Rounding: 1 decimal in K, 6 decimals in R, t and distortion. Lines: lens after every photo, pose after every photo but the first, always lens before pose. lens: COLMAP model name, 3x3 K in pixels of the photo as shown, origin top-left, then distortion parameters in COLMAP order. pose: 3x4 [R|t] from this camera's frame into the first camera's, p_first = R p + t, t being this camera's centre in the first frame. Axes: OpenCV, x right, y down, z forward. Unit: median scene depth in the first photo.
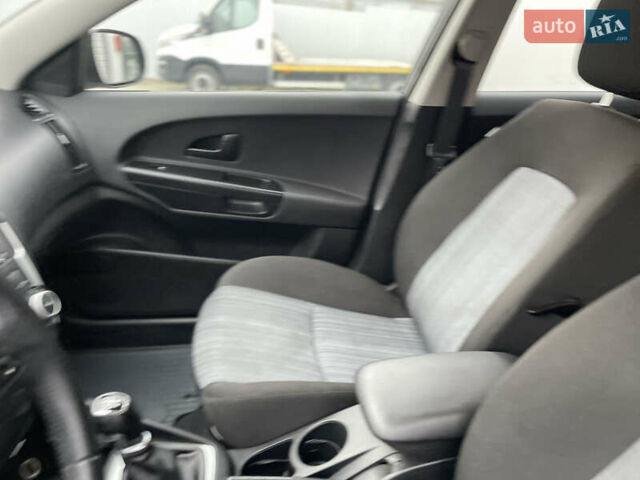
lens RADIAL K [[492.6, 0, 317.4], [0, 492.6, 244.5], [0, 0, 1]] dist [0.024065, -0.027441]
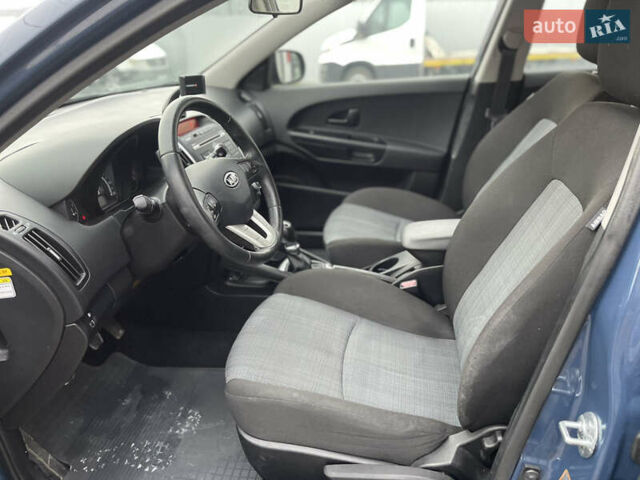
lens RADIAL K [[492.6, 0, 317.1], [0, 492.6, 261.0], [0, 0, 1]] dist [0.024065, -0.027441]
pose [[0.950800, 0.038105, -0.307453, 0.222575], [-0.028937, 0.998992, 0.034326, 0.215254], [0.308451, -0.023741, 0.950944, -0.566842]]
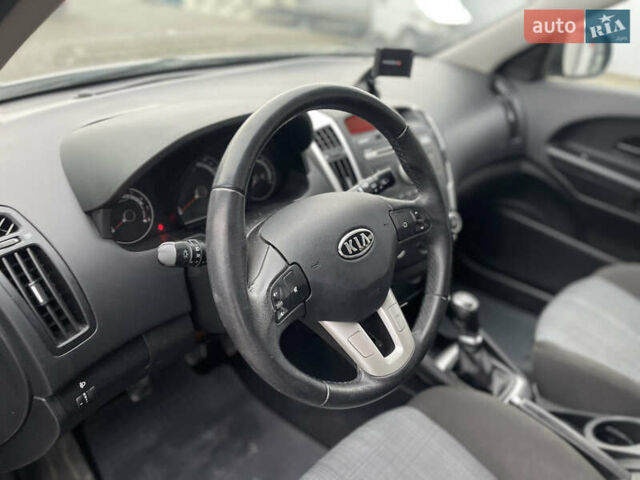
lens RADIAL K [[492.6, 0, 325.5], [0, 492.6, 258.9], [0, 0, 1]] dist [0.024065, -0.027441]
pose [[0.658177, 0.339389, -0.672025, 0.120089], [-0.310641, 0.935523, 0.168223, 0.050733], [0.685788, 0.098038, 0.721168, -0.161119]]
